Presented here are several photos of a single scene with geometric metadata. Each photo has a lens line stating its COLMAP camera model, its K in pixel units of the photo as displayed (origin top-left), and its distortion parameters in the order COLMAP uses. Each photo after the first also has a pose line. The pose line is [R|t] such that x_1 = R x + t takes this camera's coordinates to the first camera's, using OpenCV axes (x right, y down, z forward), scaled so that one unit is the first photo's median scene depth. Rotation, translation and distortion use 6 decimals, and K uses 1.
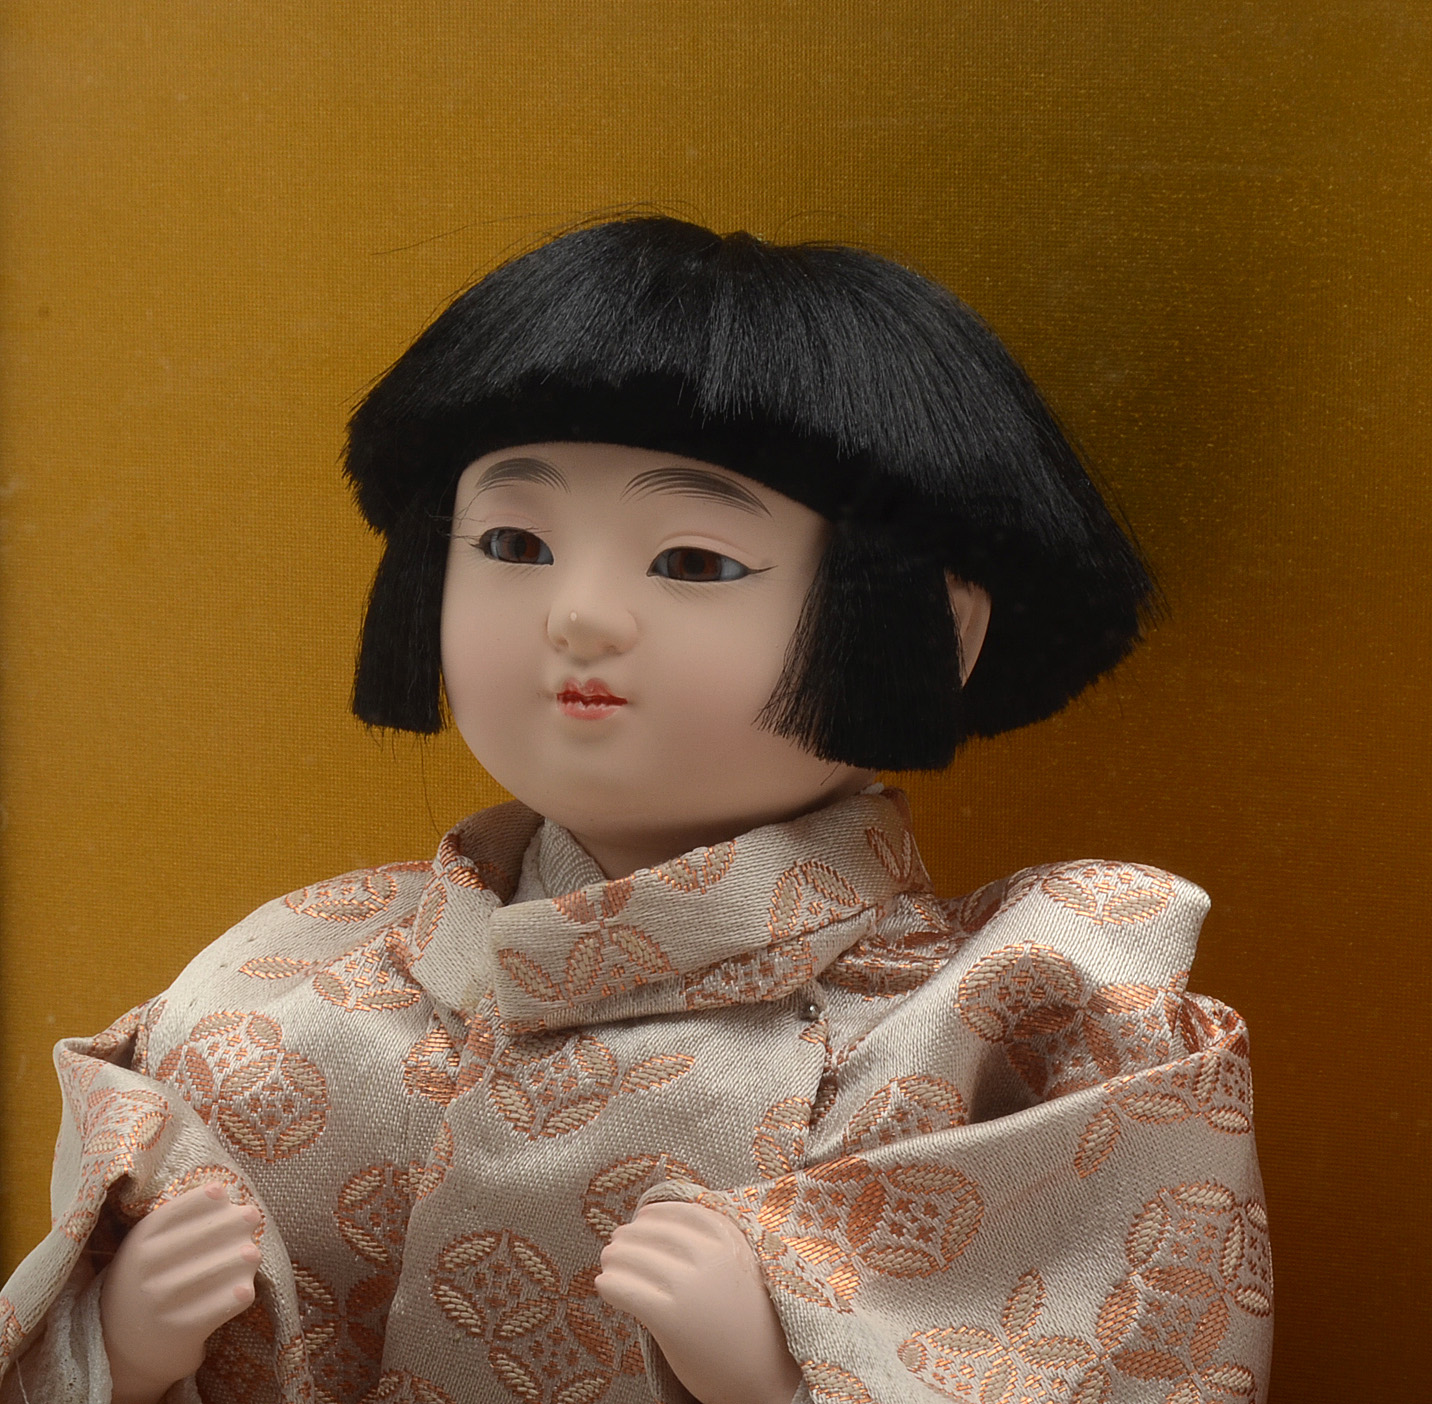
lens RADIAL K [[5456.4, 0, 716.0], [0, 5456.4, 702.0], [0, 0, 1]] dist [0.120073, -1.851151]
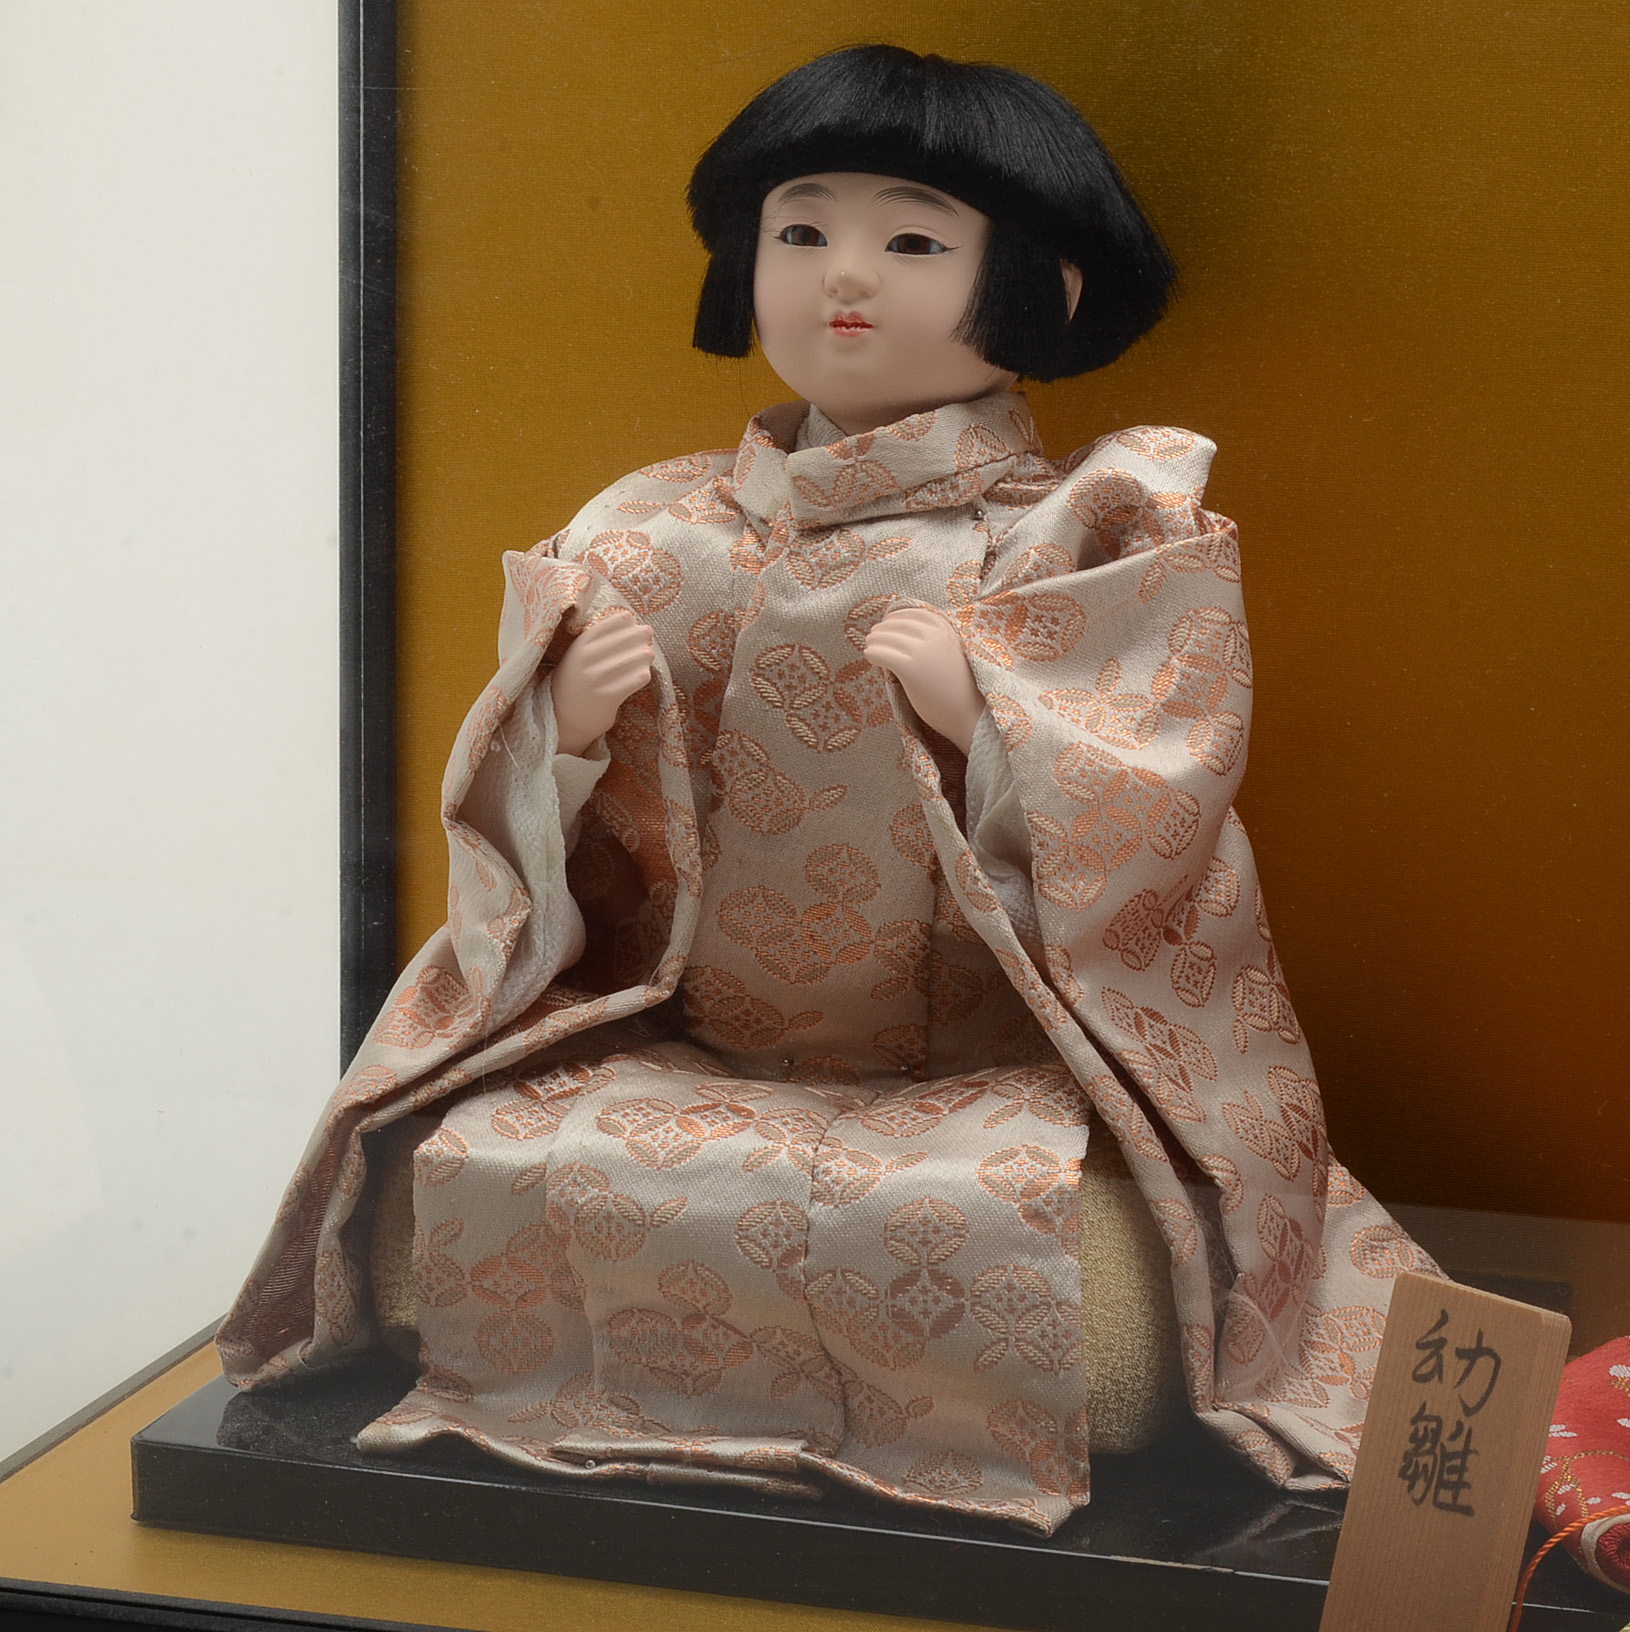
lens RADIAL K [[5819.4, 0, 910.9], [0, 5819.4, 818.3], [0, 0, 1]] dist [0.093911, -3.226212]
pose [[0.997452, 0.003723, 0.071240, -0.131255], [-0.003218, 0.999969, -0.007205, 0.163768], [-0.071265, 0.006957, 0.997433, -0.787027]]
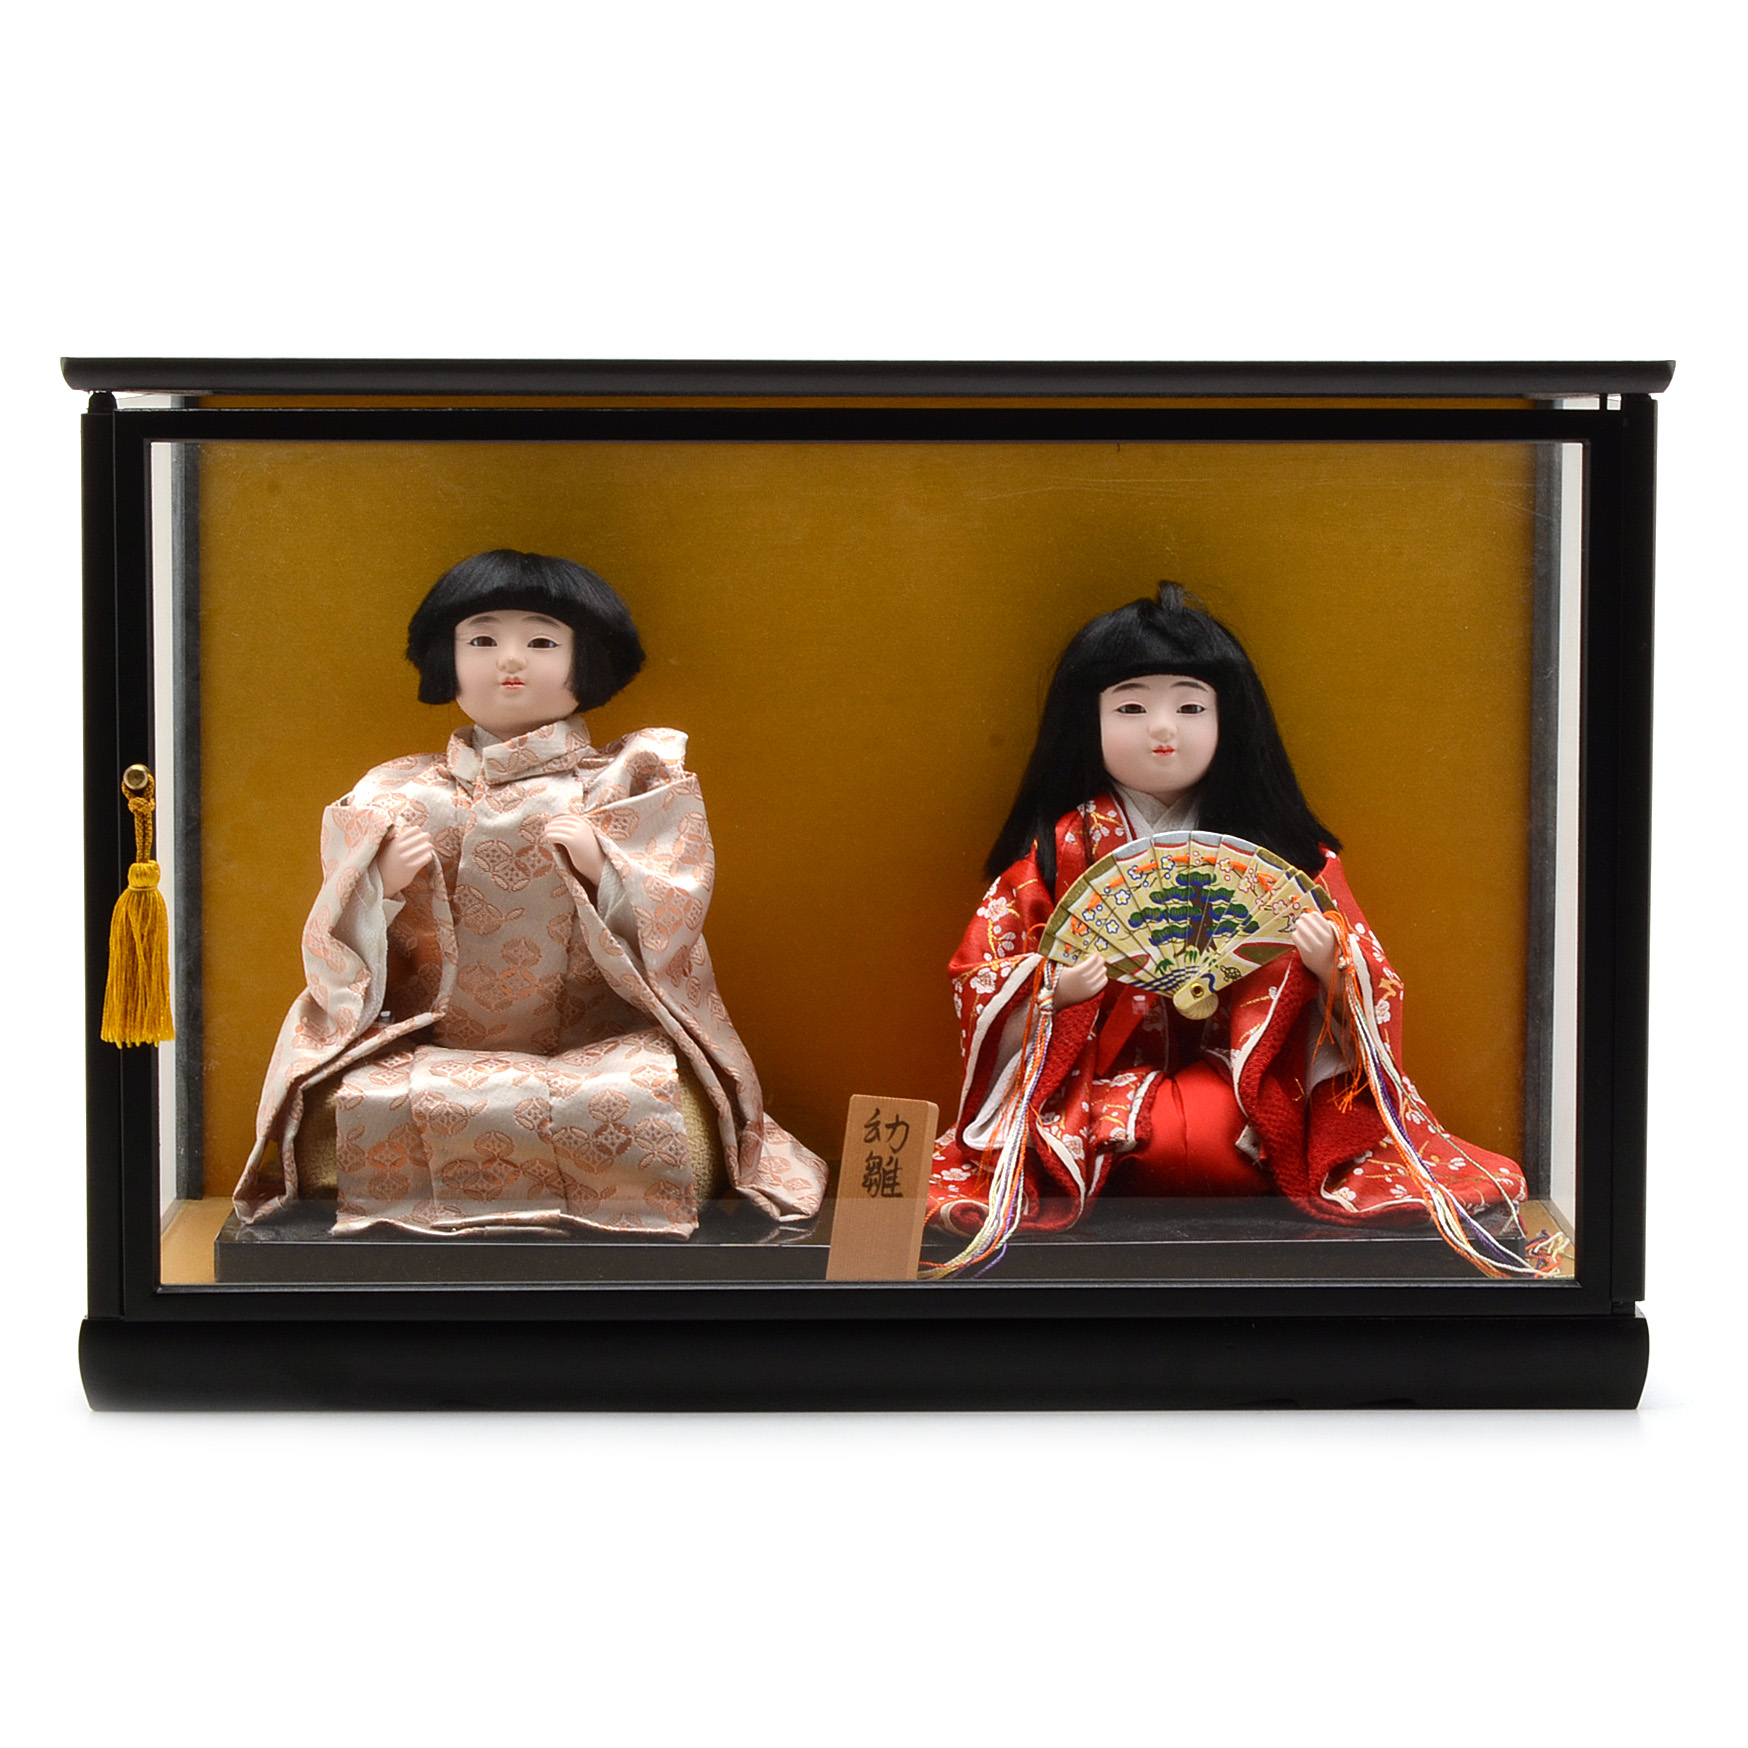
lens RADIAL K [[6233.0, 0, 874.0], [0, 6233.0, 874.0], [0, 0, 1]] dist [0.093911, -3.226212]
pose [[0.928409, -0.032059, 0.370174, -1.267736], [0.071308, 0.993125, -0.092832, 0.498790], [-0.364653, 0.112583, 0.924312, -2.698270]]
